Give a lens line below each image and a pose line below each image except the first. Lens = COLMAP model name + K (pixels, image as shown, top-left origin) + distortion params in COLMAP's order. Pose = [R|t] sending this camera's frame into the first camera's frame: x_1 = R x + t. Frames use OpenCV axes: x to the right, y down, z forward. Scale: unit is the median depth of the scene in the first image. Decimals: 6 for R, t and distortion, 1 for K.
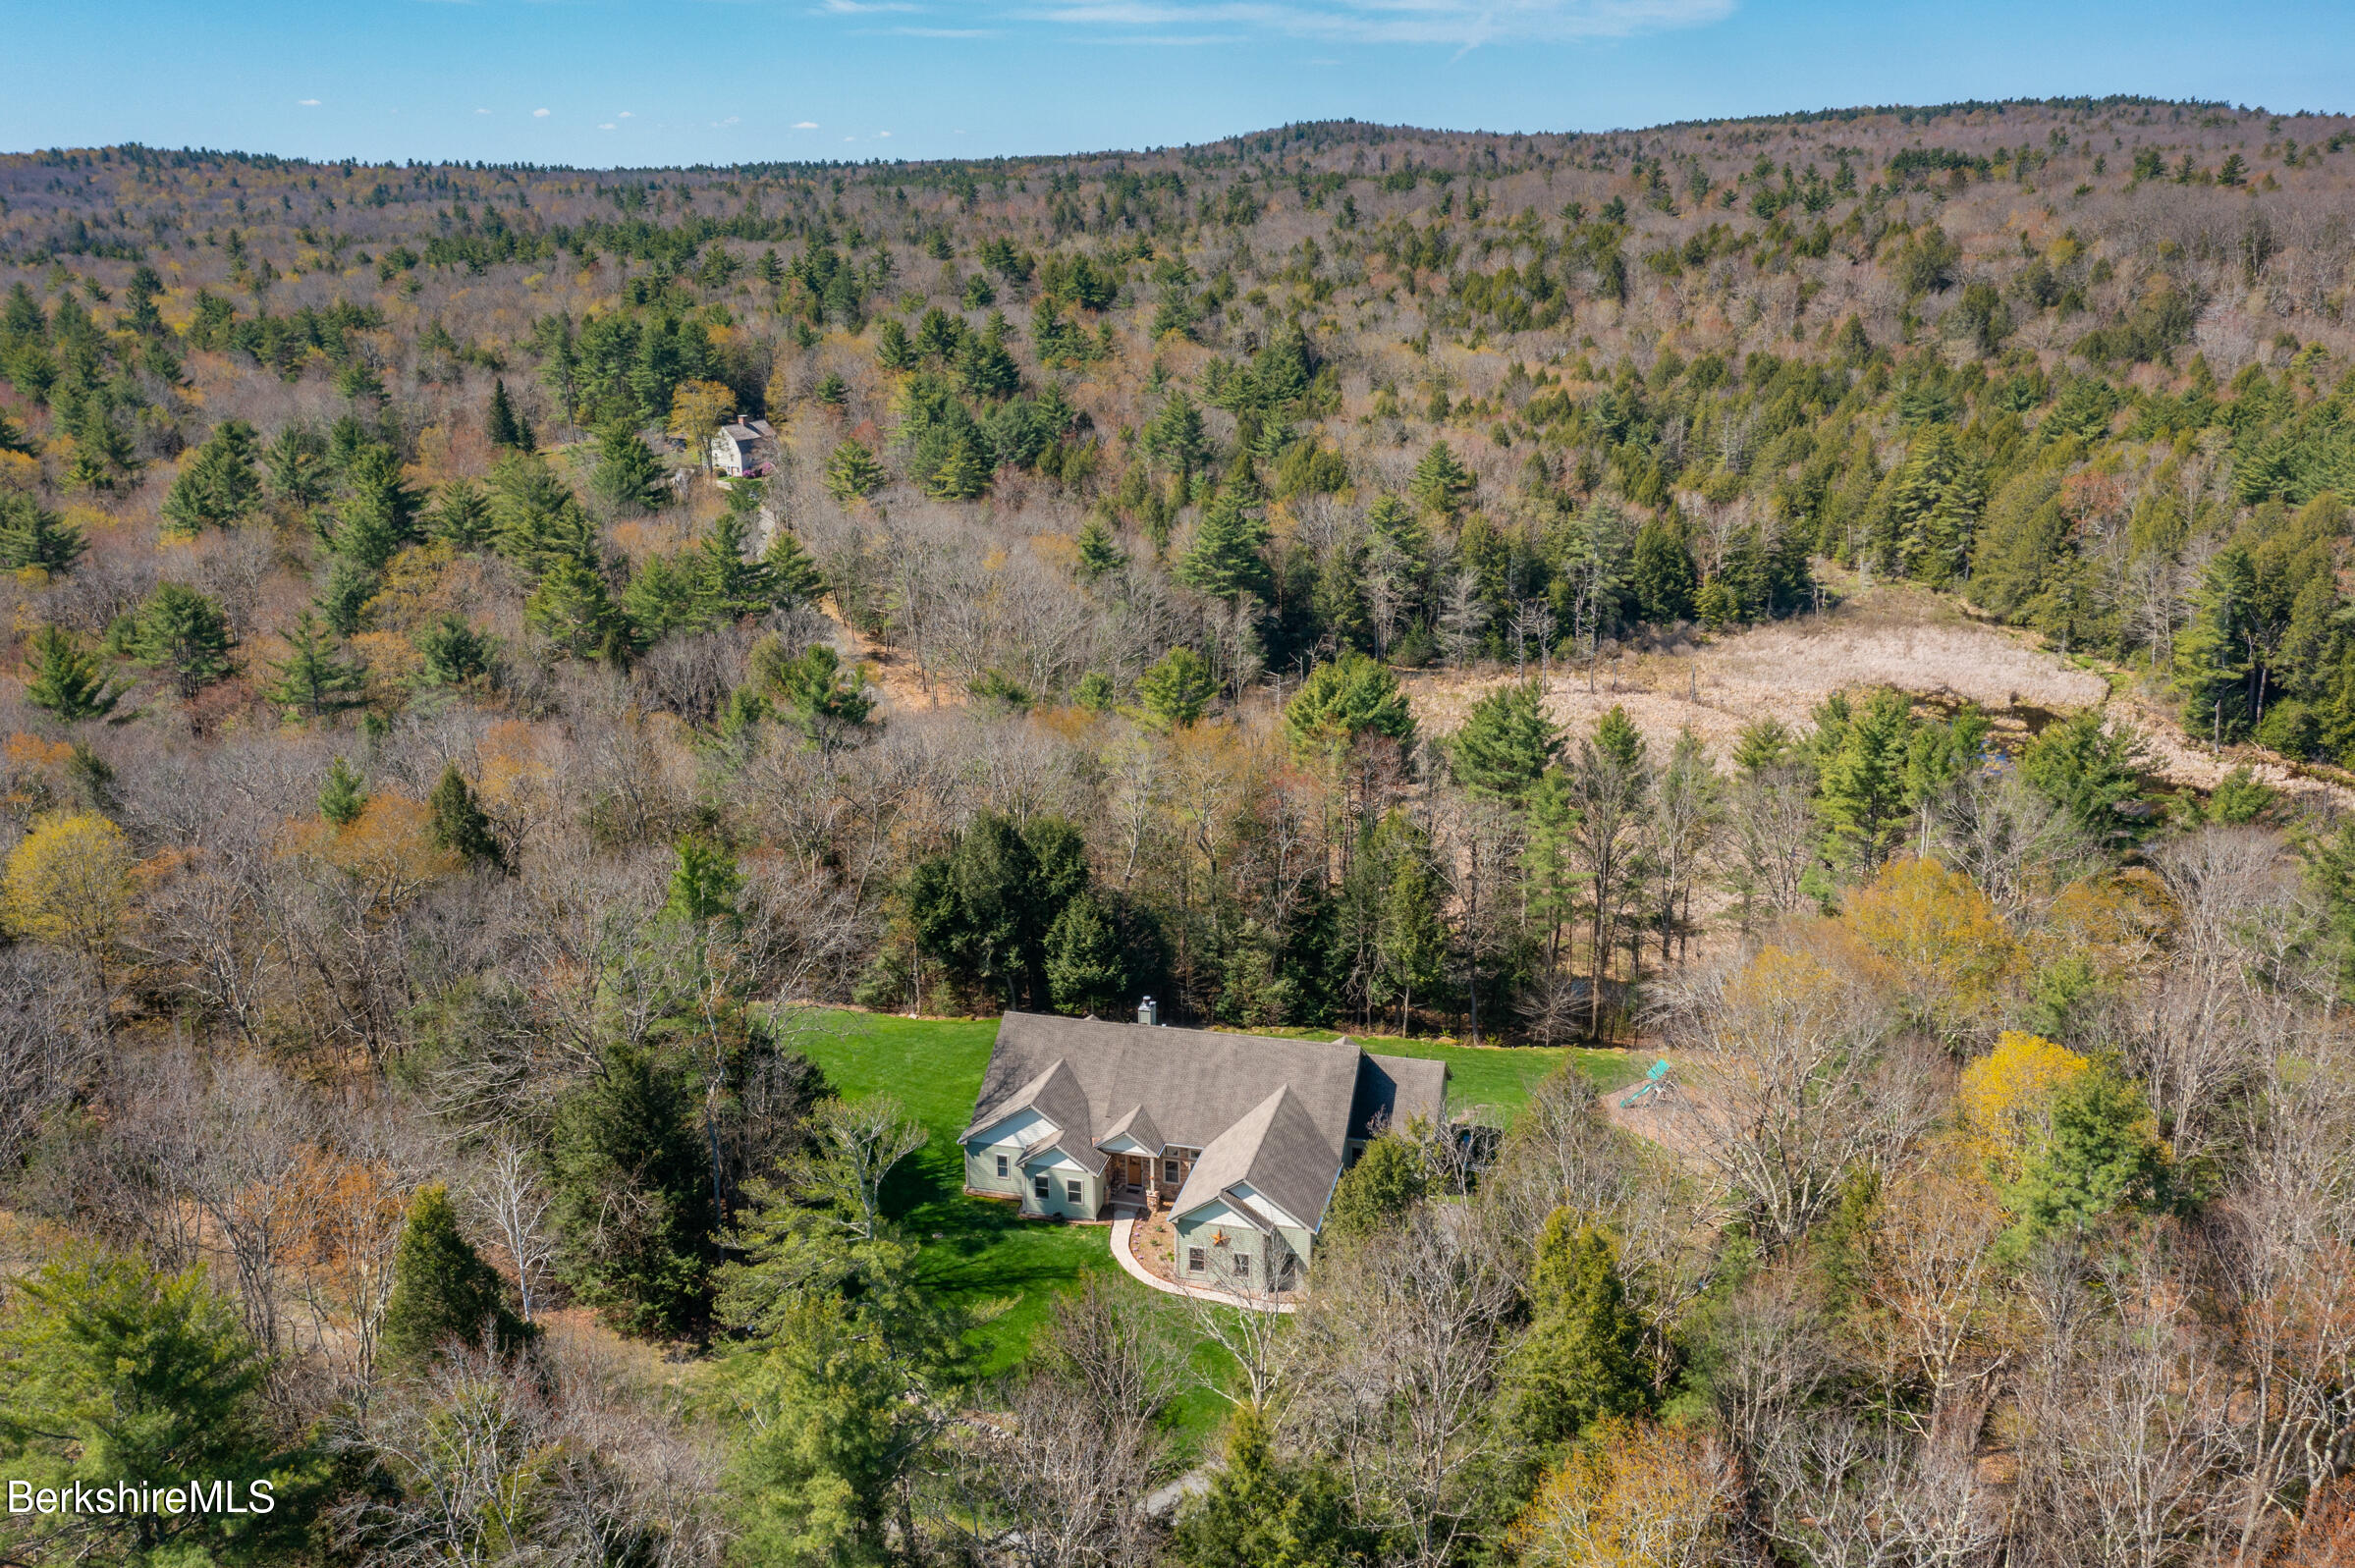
lens RADIAL K [[1887.3, 0, 1119.0], [0, 1887.3, 792.0], [0, 0, 1]] dist [-0.009424, 0.003337]
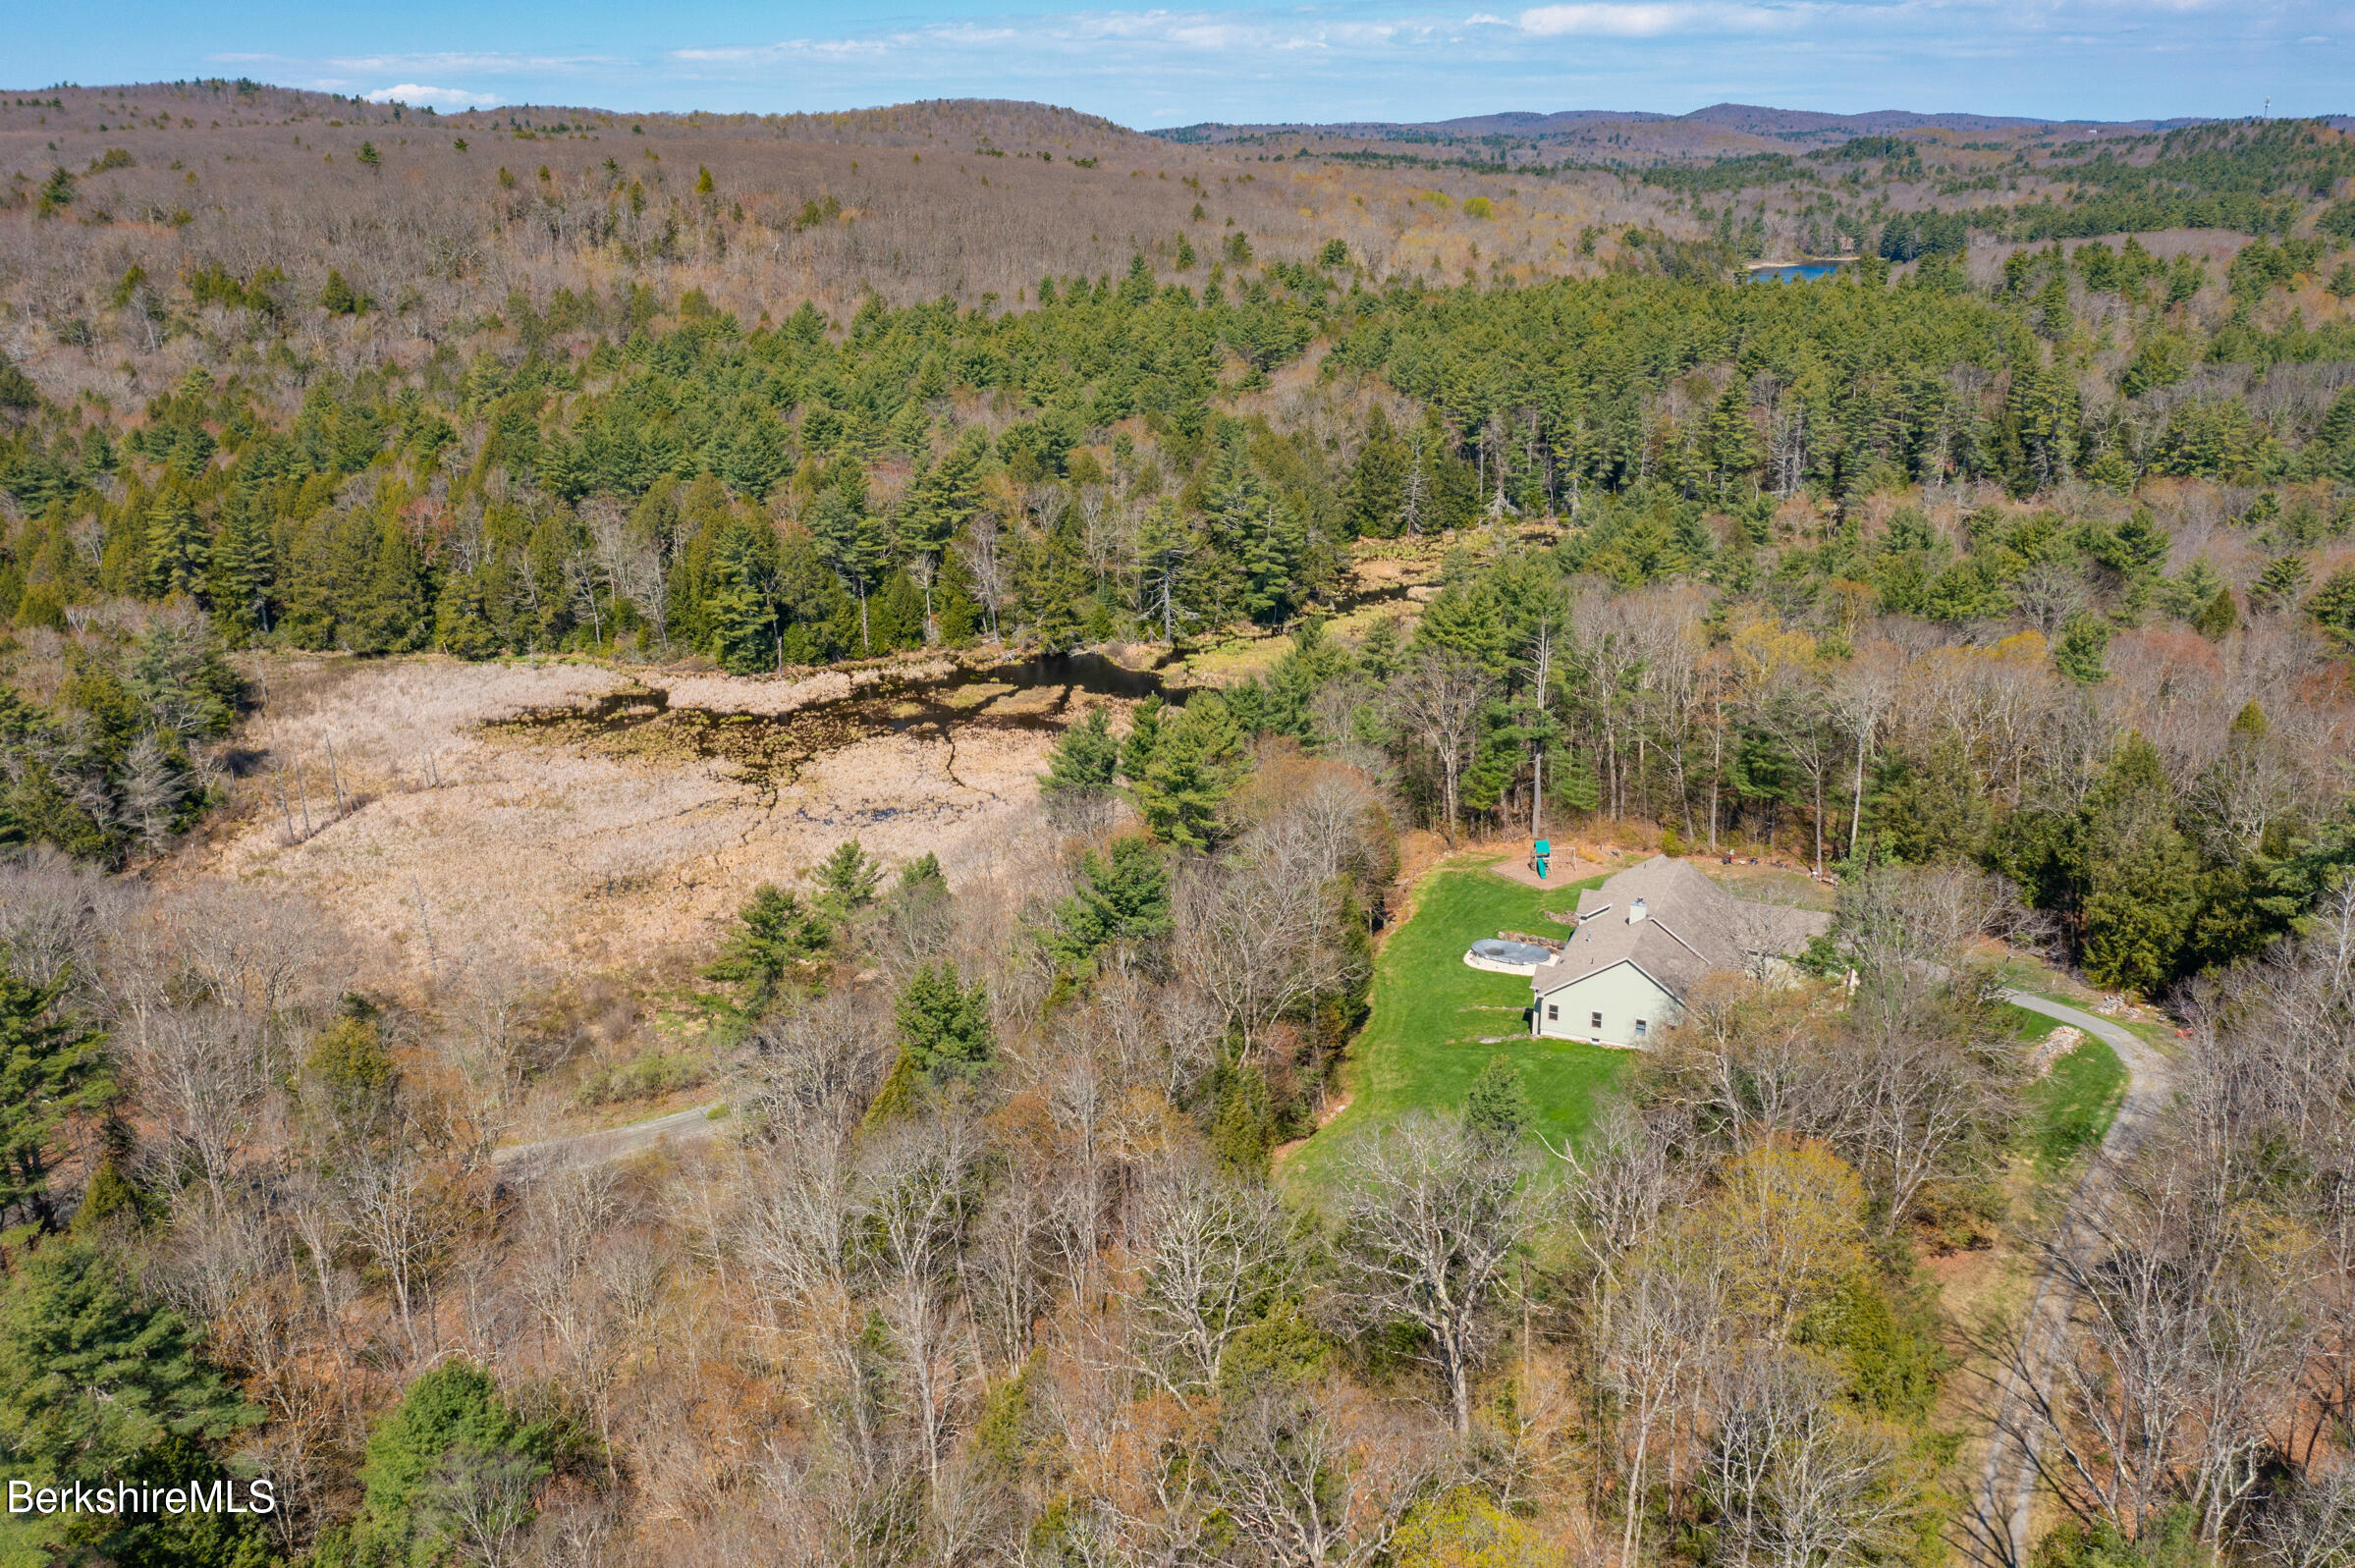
lens RADIAL K [[1895.3, 0, 1177.5], [0, 1895.3, 784.0], [0, 0, 1]] dist [0.007767, -0.008607]
pose [[0.153393, -0.310484, 0.938121, -0.505187], [0.311283, 0.916205, 0.252332, -0.160742], [-0.937856, 0.253315, 0.237187, 0.366944]]
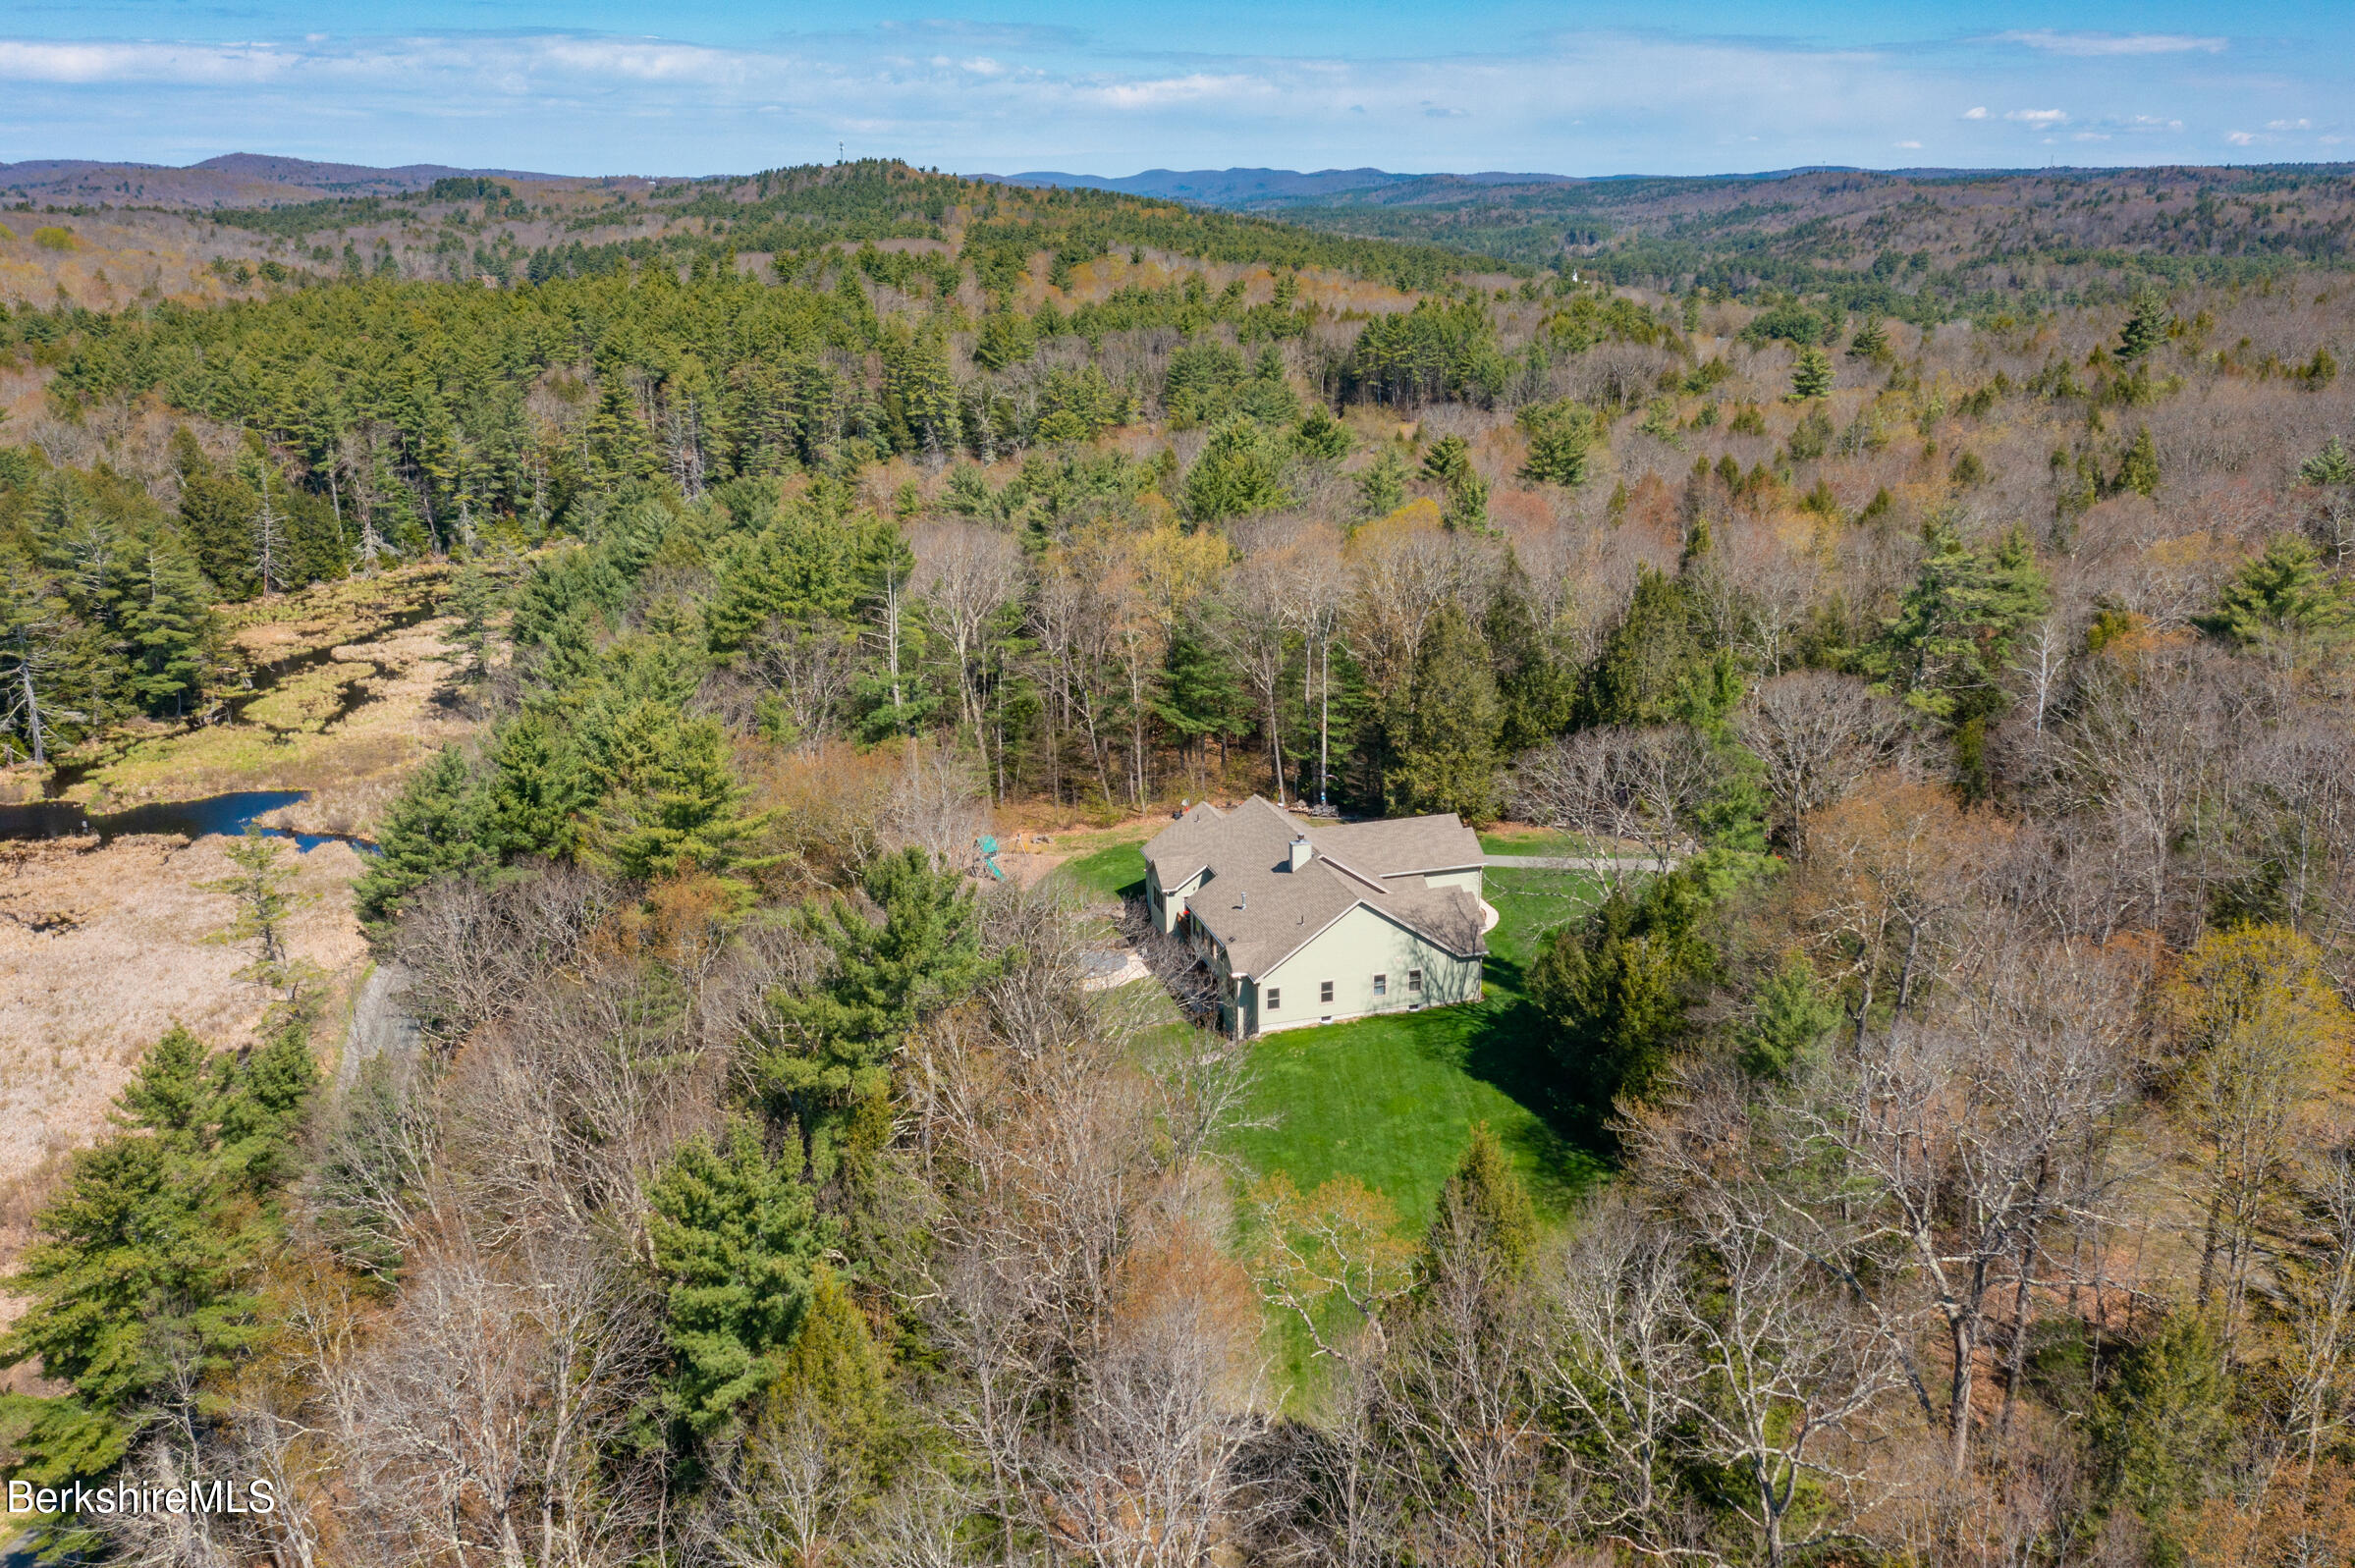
lens RADIAL K [[2031.1, 0, 1177.5], [0, 2031.1, 784.0], [0, 0, 1]] dist [-0.012155, 0.004020]
pose [[-0.539437, -0.216694, 0.813666, -0.339567], [0.269066, 0.871295, 0.410425, -0.159476], [-0.797879, 0.440328, -0.411704, 0.591332]]
